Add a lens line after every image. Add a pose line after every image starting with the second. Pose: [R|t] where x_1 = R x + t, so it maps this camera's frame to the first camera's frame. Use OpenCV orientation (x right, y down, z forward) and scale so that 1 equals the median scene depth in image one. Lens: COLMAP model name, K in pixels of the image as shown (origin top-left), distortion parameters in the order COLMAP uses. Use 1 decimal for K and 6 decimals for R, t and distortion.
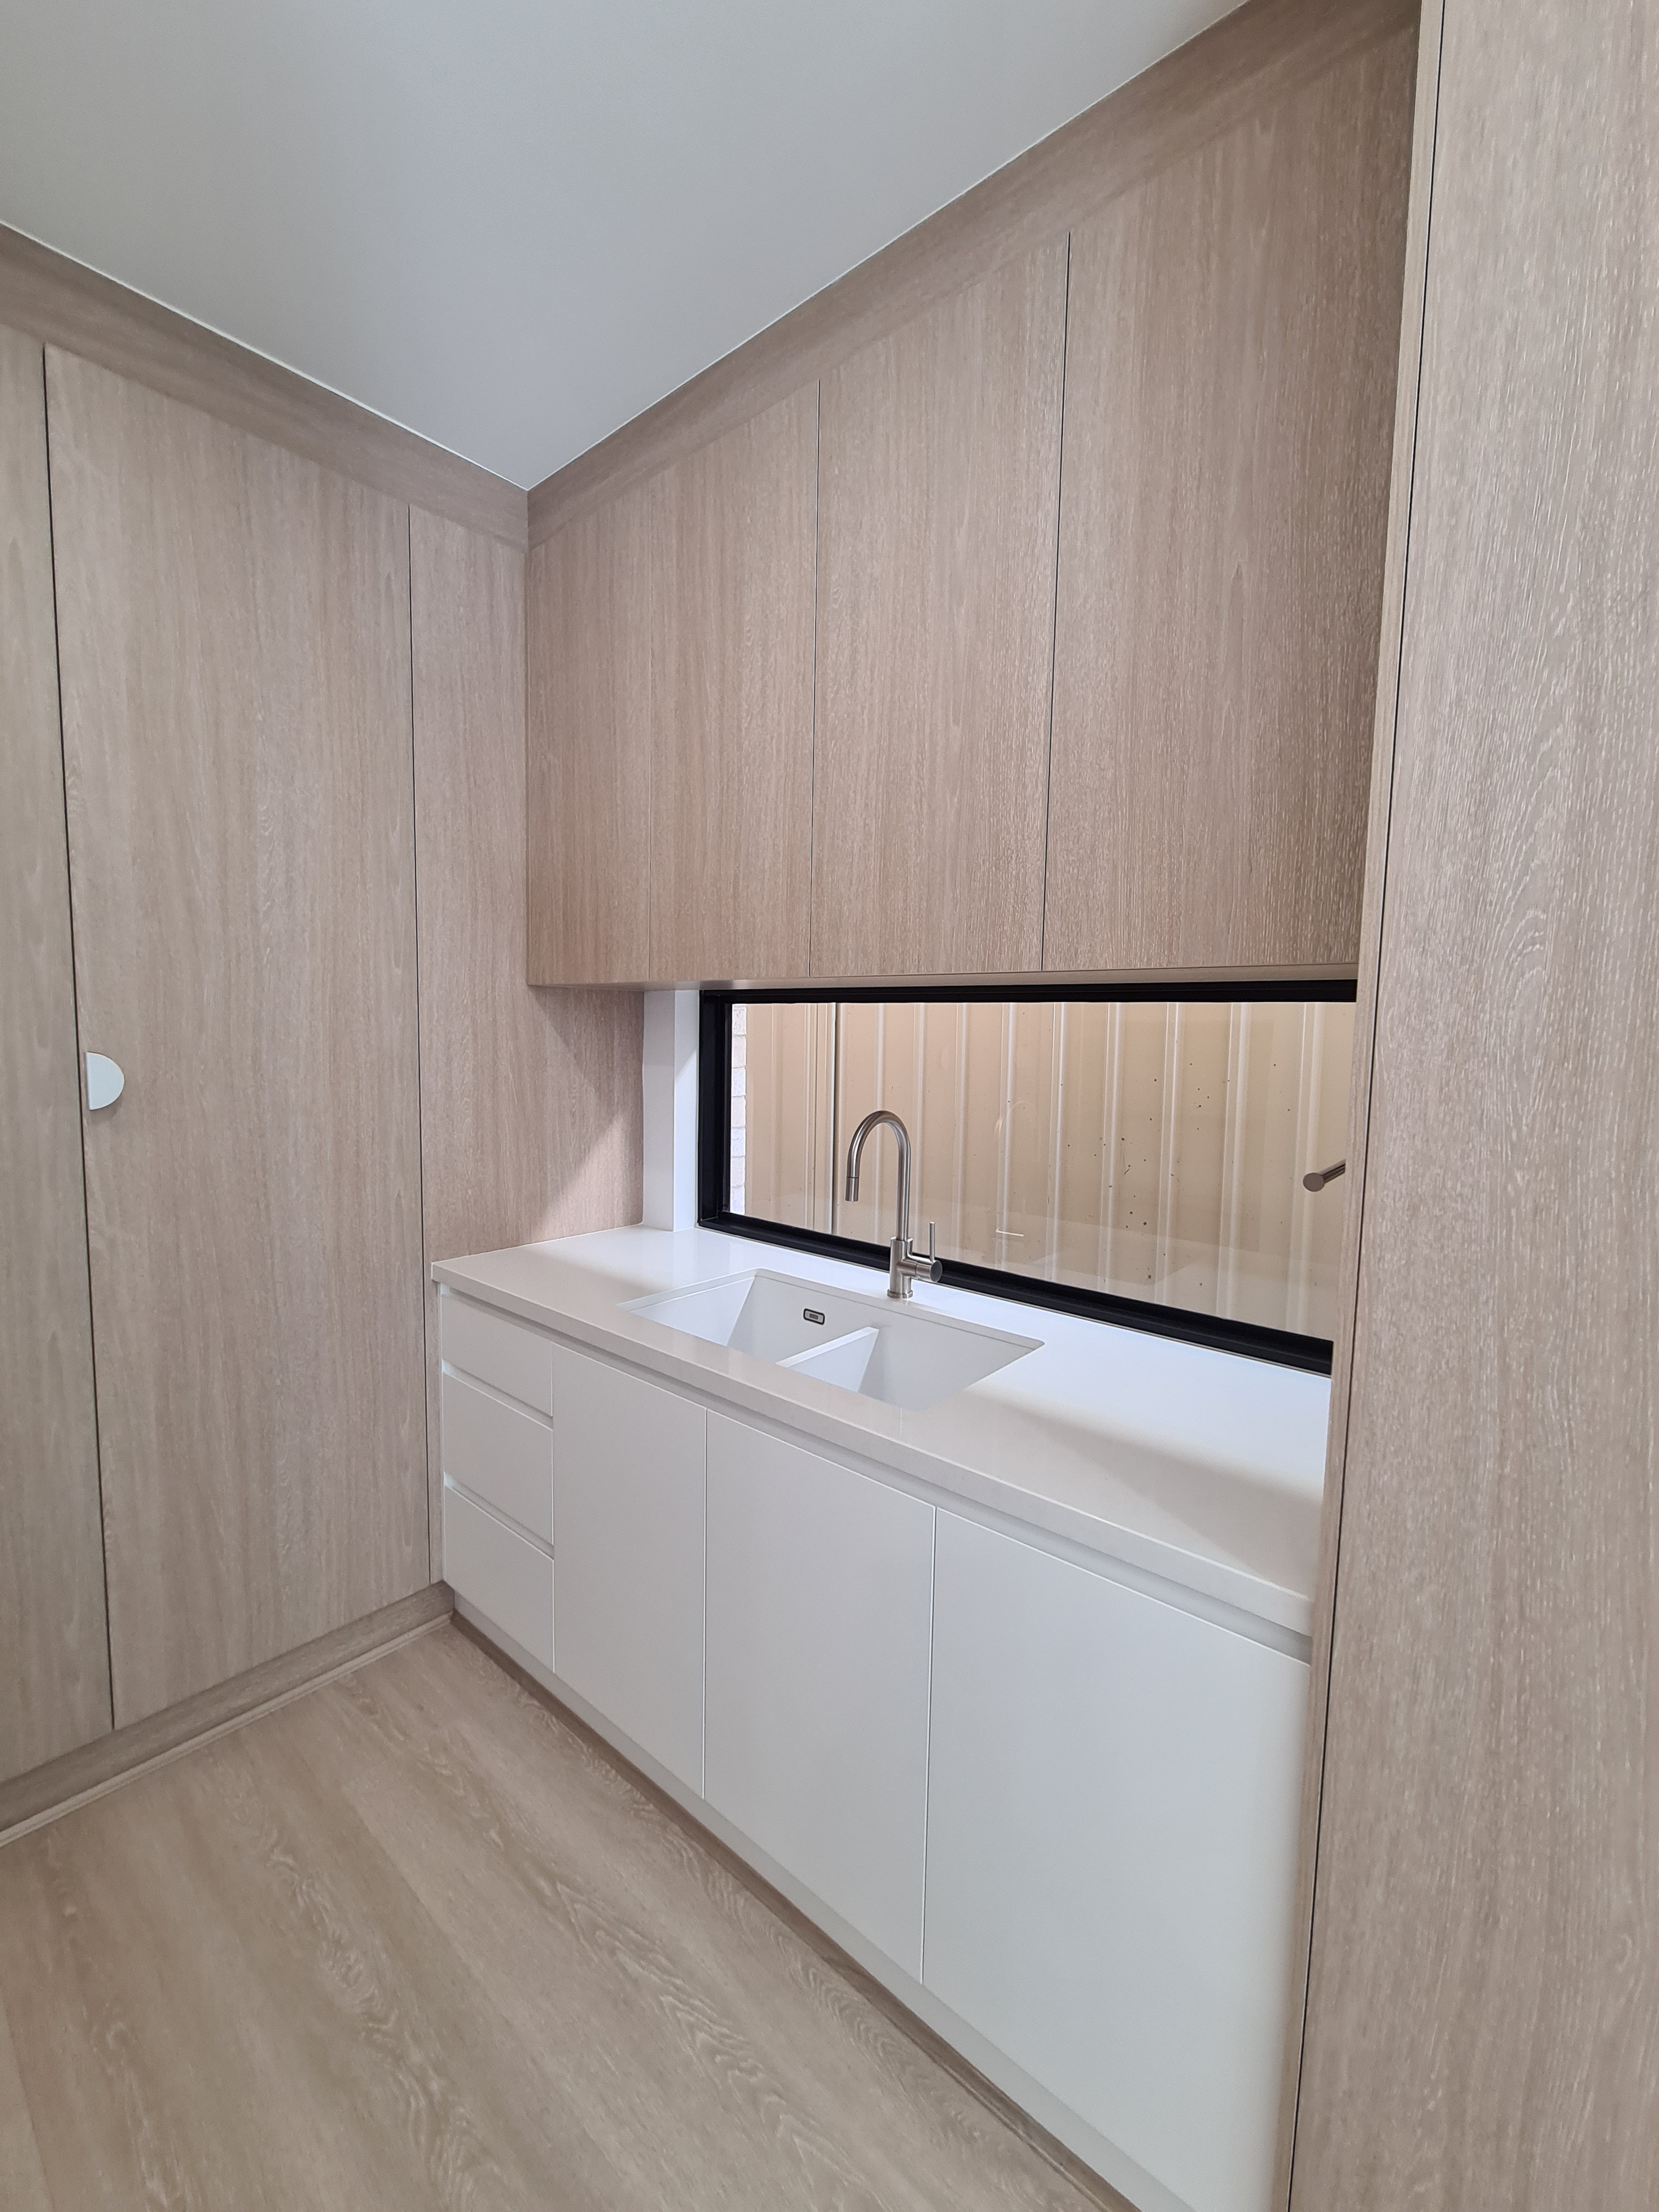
lens RADIAL K [[901.8, 0, 826.8], [0, 901.8, 1095.7], [0, 0, 1]] dist [0.001661, 0.000272]
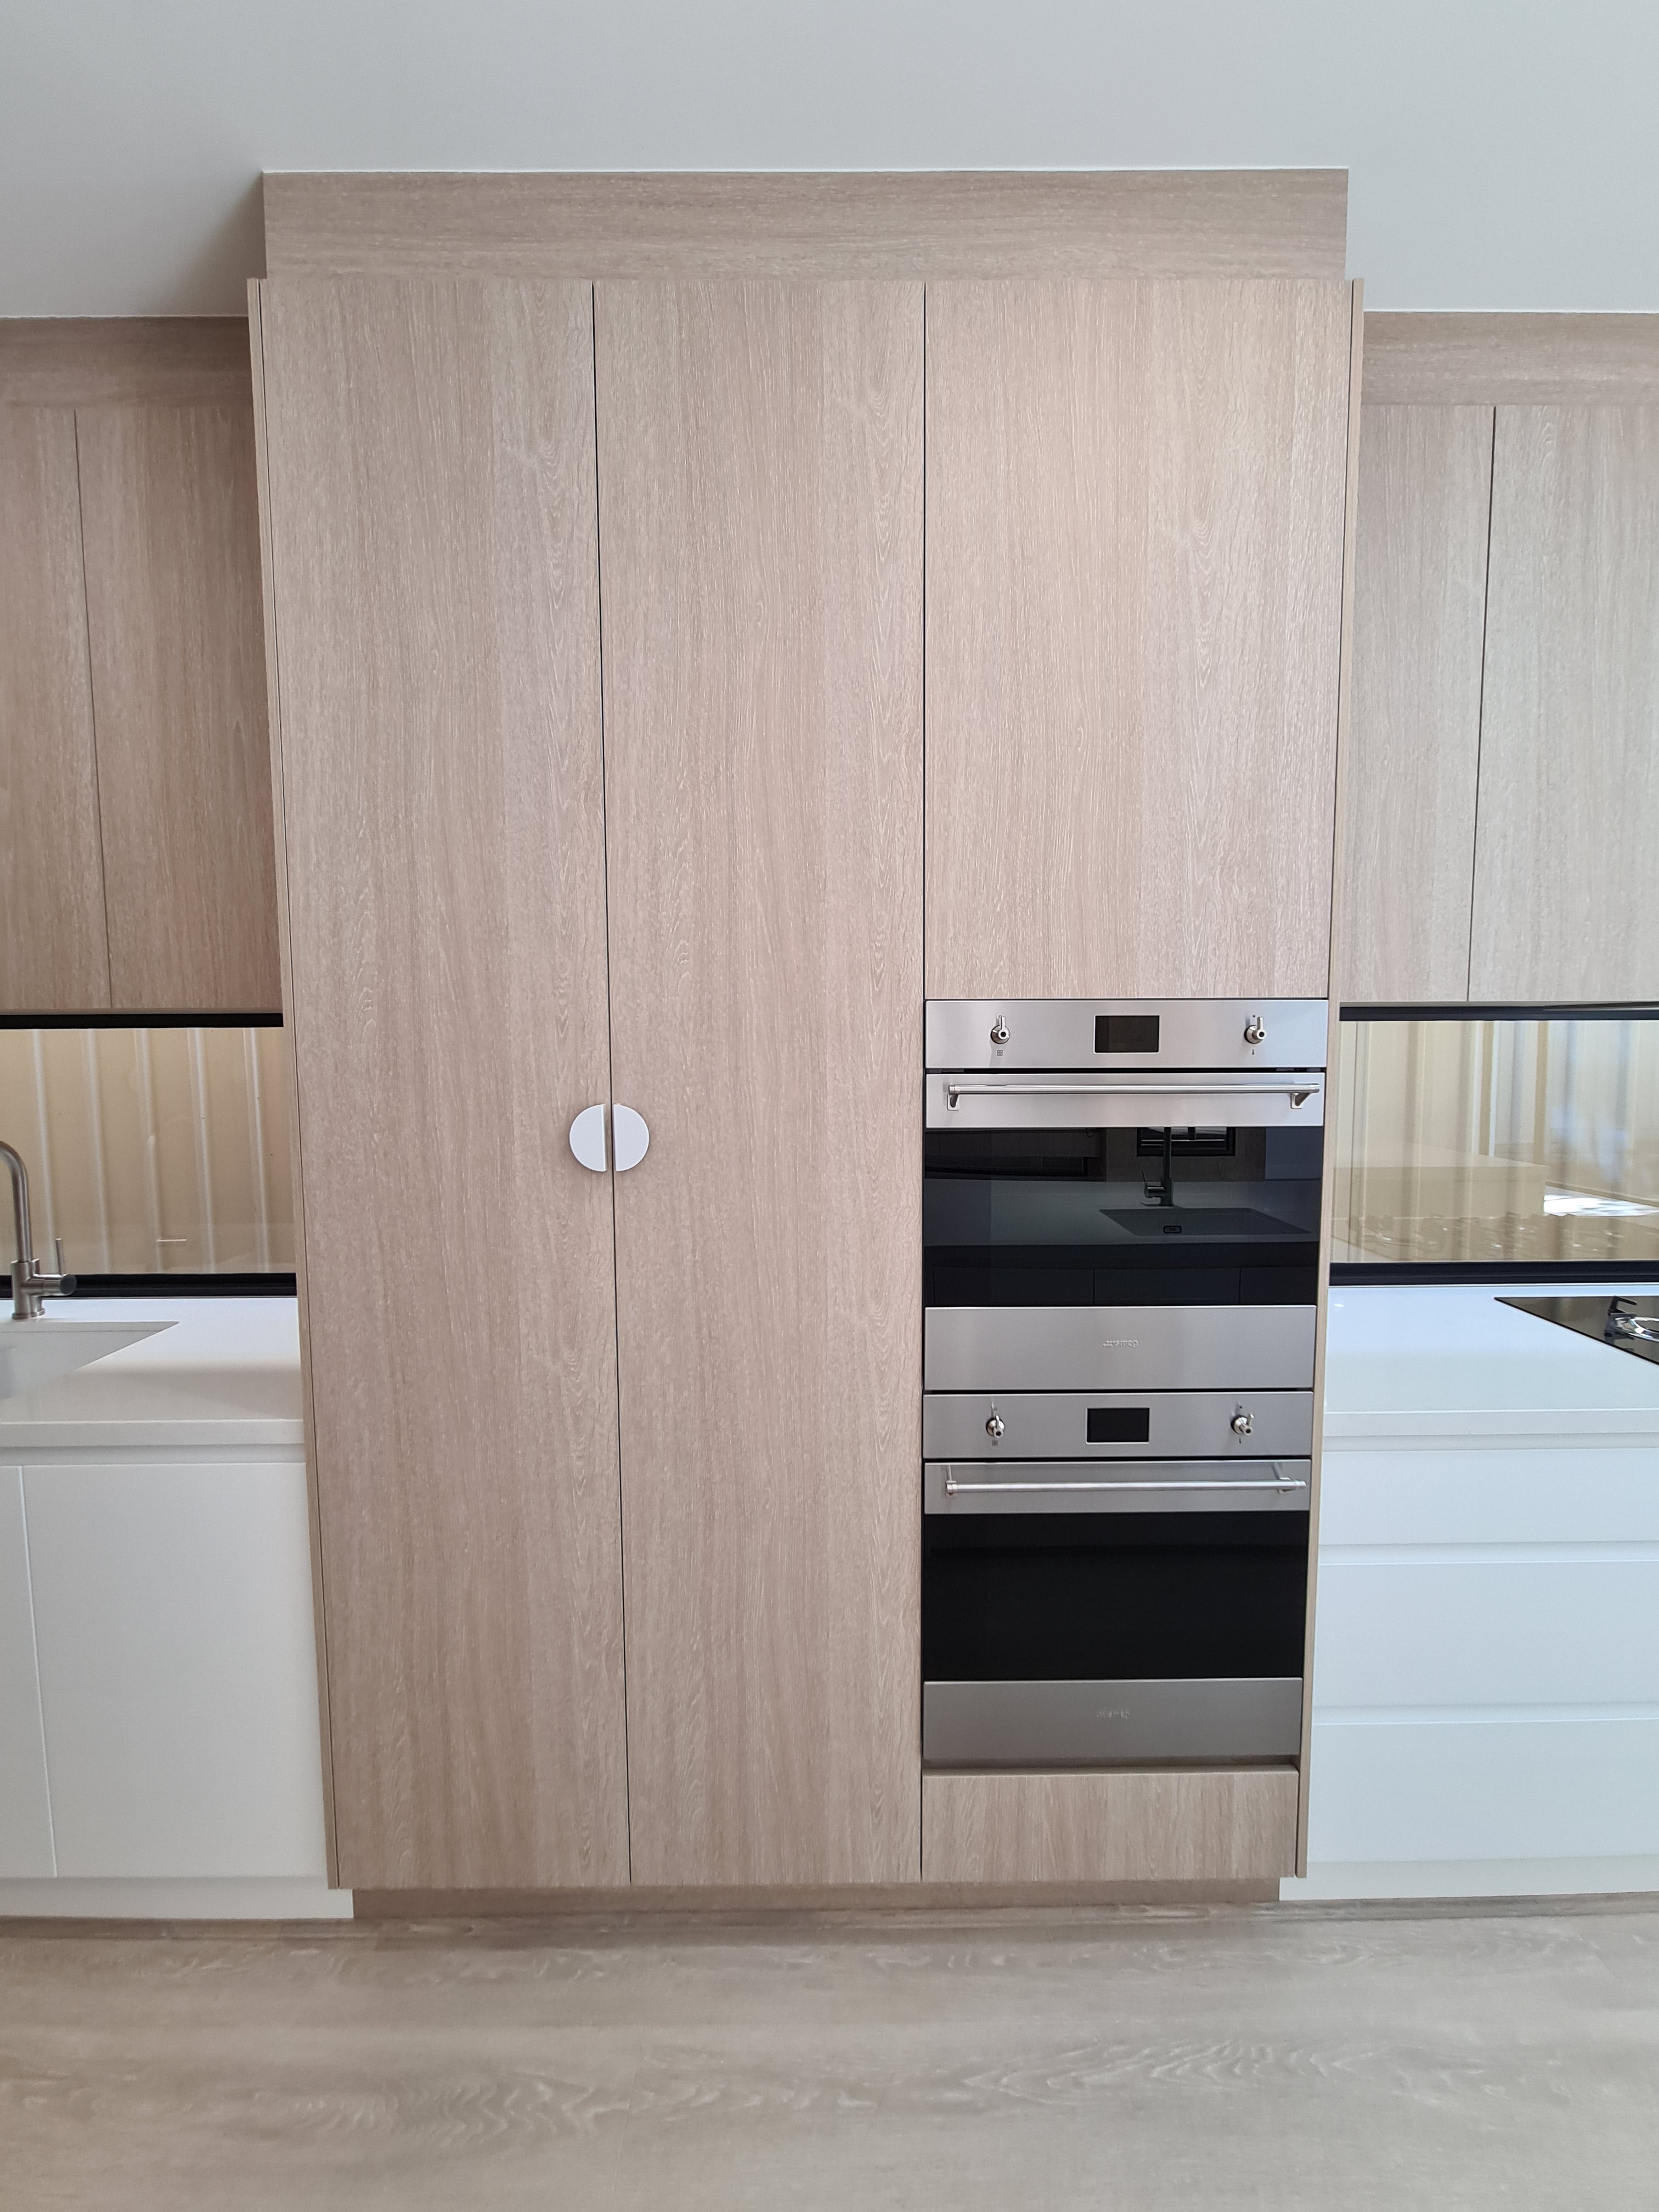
lens RADIAL K [[911.2, 0, 829.5], [0, 911.2, 1106.0], [0, 0, 1]] dist [-0.001680, -0.000257]
pose [[0.754470, -0.072055, 0.652368, 0.177207], [0.069816, 0.997127, 0.029392, 0.025167], [-0.652611, 0.023370, 0.757333, -0.611533]]
